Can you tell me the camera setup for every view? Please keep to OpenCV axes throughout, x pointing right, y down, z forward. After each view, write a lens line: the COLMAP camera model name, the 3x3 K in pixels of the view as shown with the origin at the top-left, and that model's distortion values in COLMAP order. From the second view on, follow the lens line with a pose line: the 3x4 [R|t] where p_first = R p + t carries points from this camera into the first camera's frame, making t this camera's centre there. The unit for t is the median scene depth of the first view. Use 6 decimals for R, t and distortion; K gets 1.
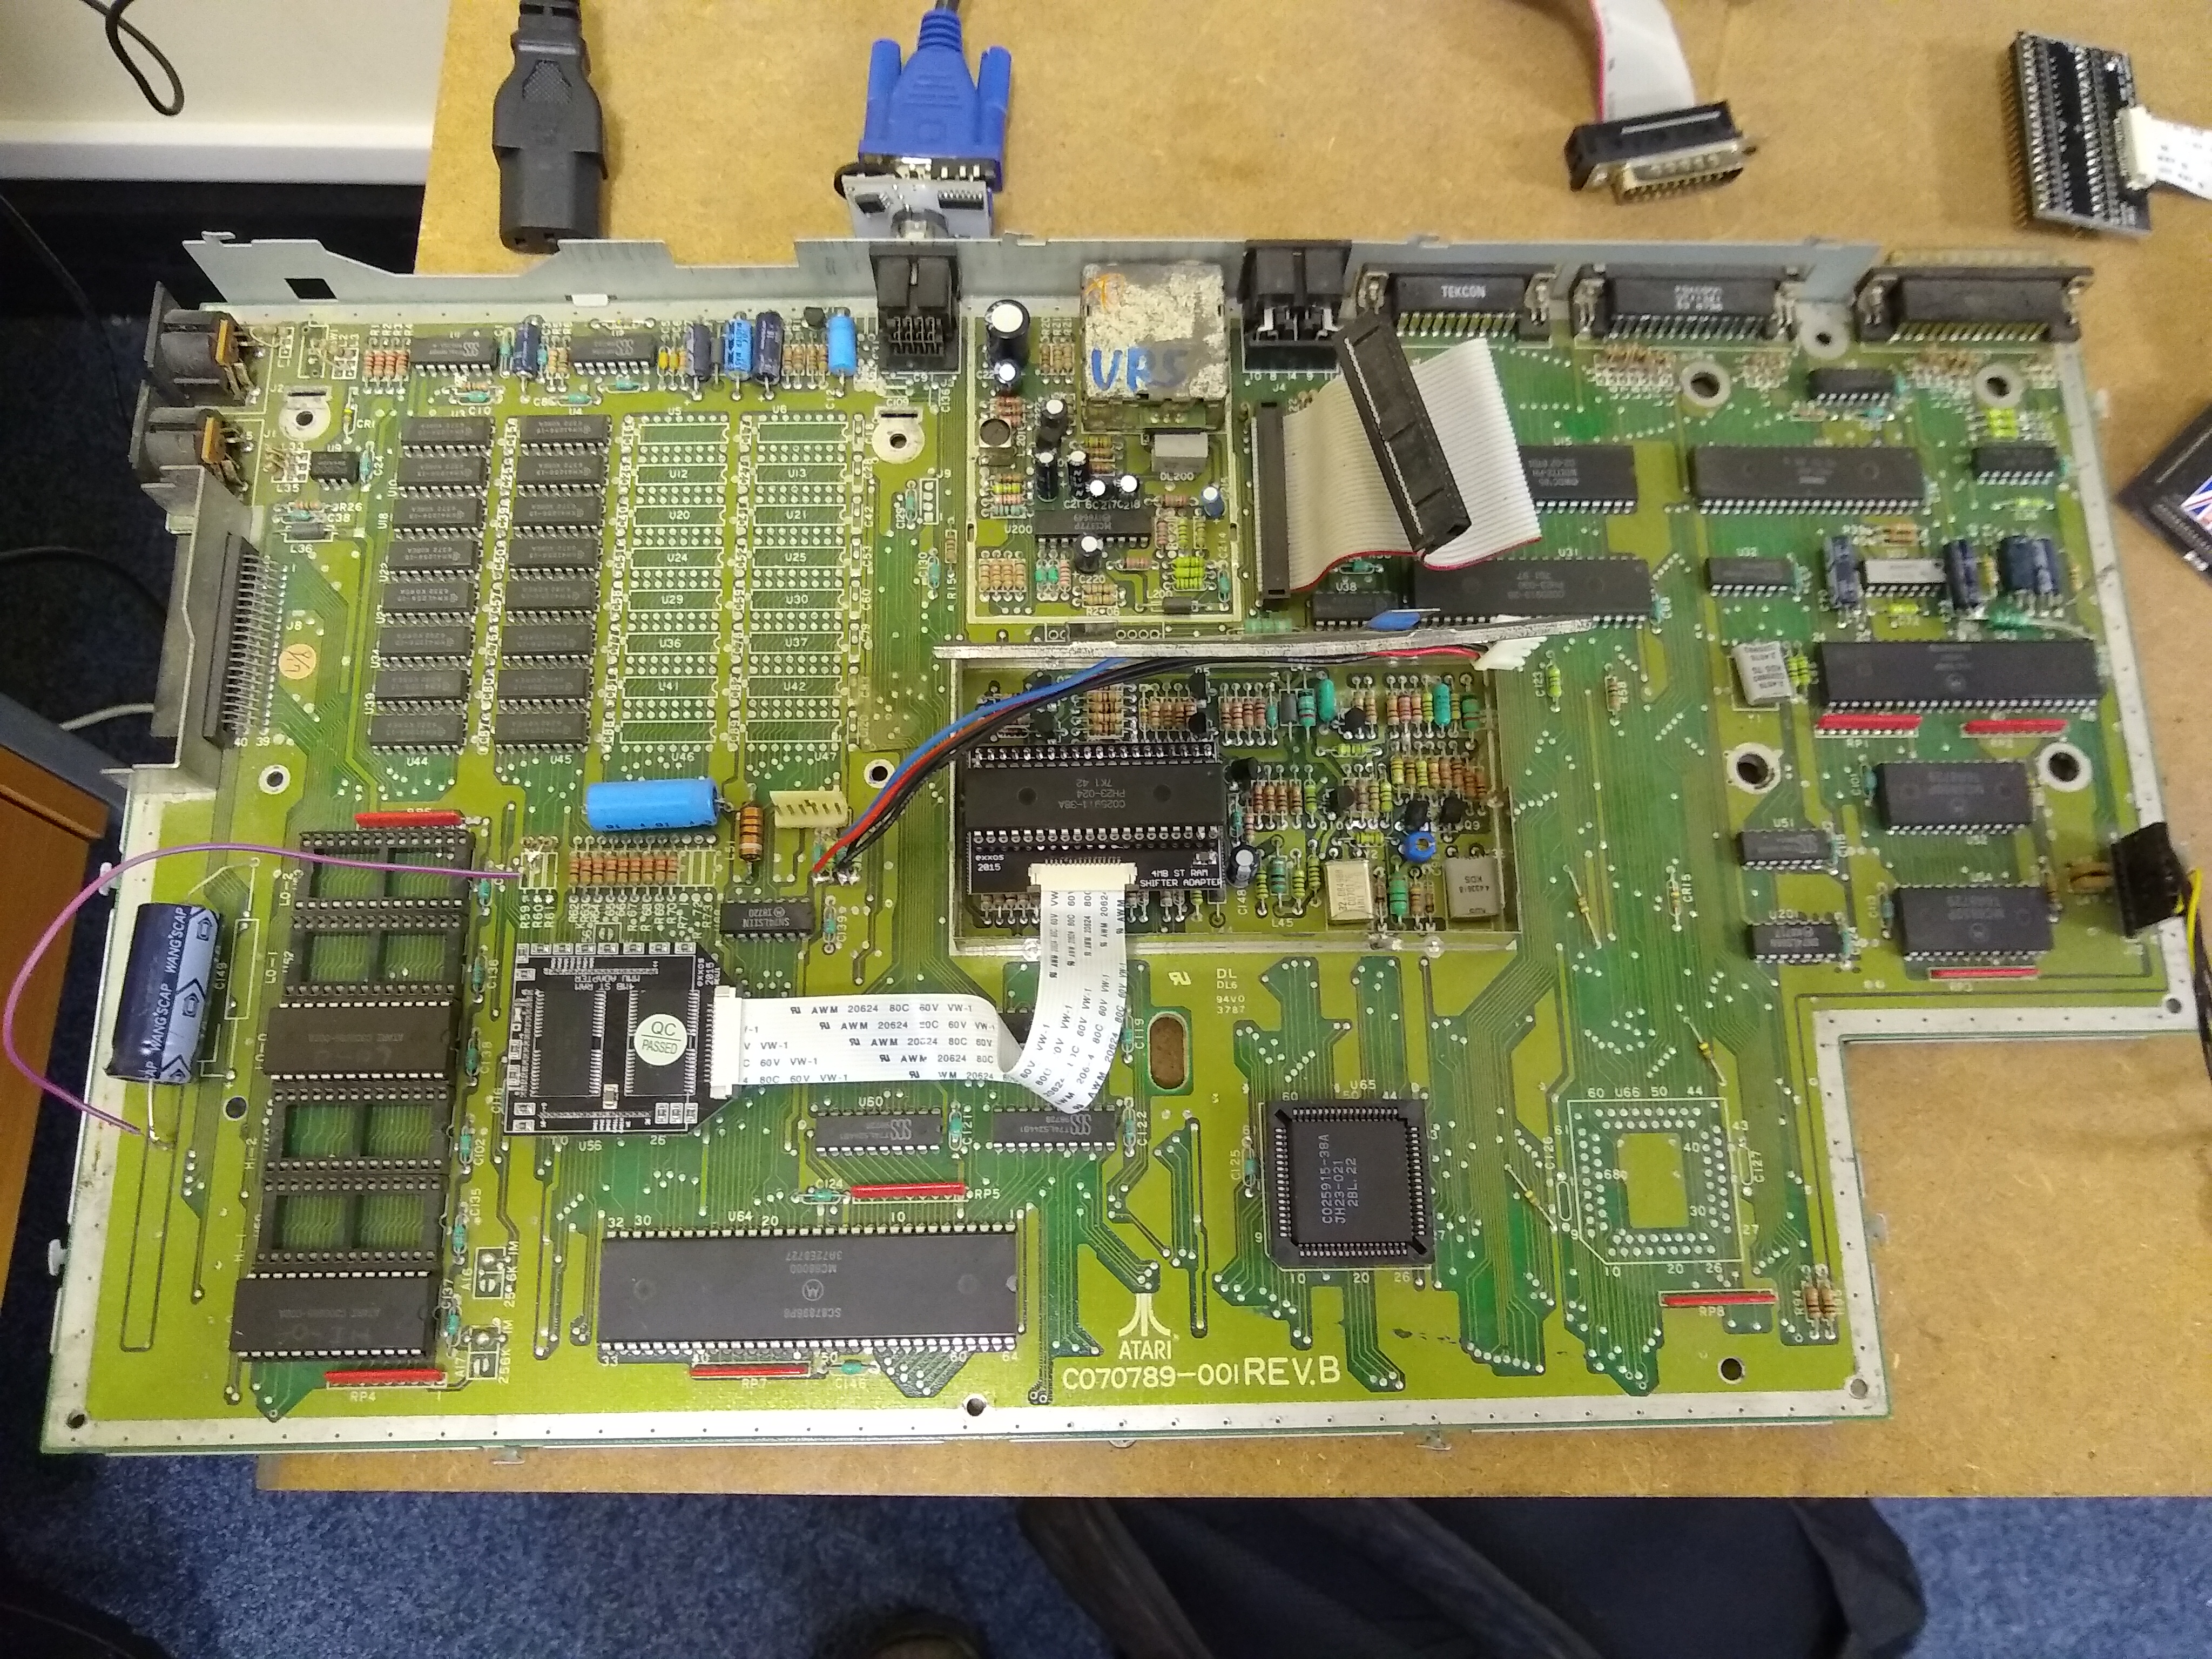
lens RADIAL K [[1832.1, 0, 1100.7], [0, 1832.1, 811.9], [0, 0, 1]] dist [-0.018016, 0.008543]
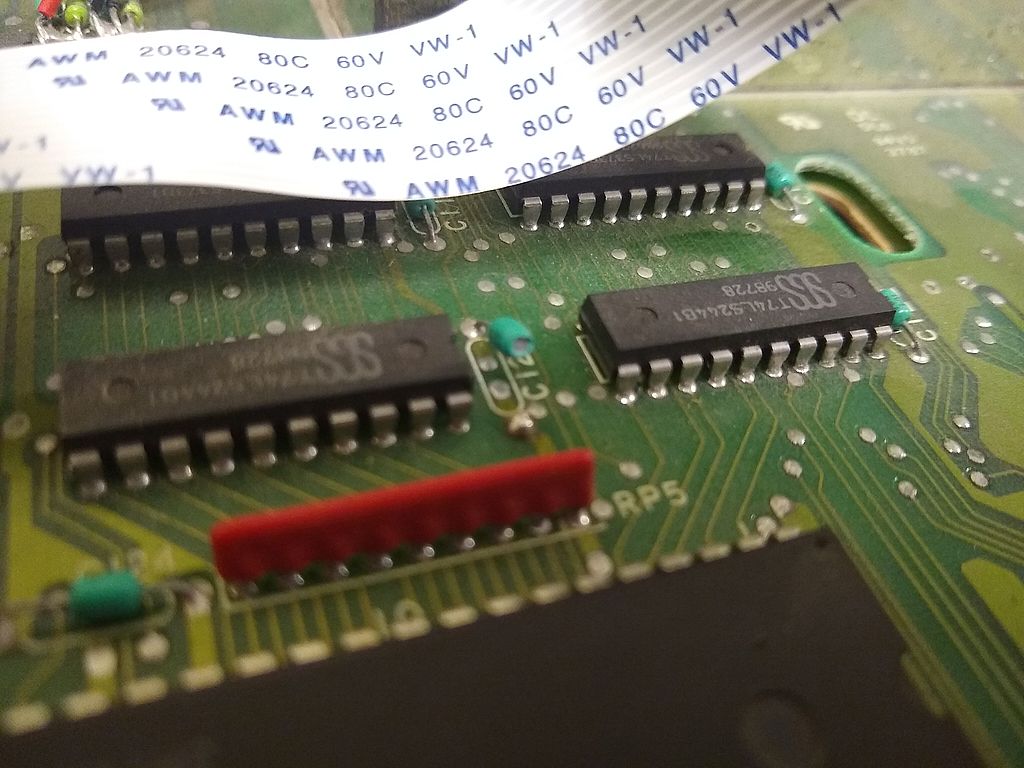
lens RADIAL K [[848.2, 0, 509.3], [0, 848.2, 384.5], [0, 0, 1]] dist [-0.018016, 0.008543]
pose [[0.943963, -0.155776, 0.290978, -0.122895], [0.272127, 0.866208, -0.419082, 0.241053], [-0.186765, 0.474781, 0.860059, 0.843138]]
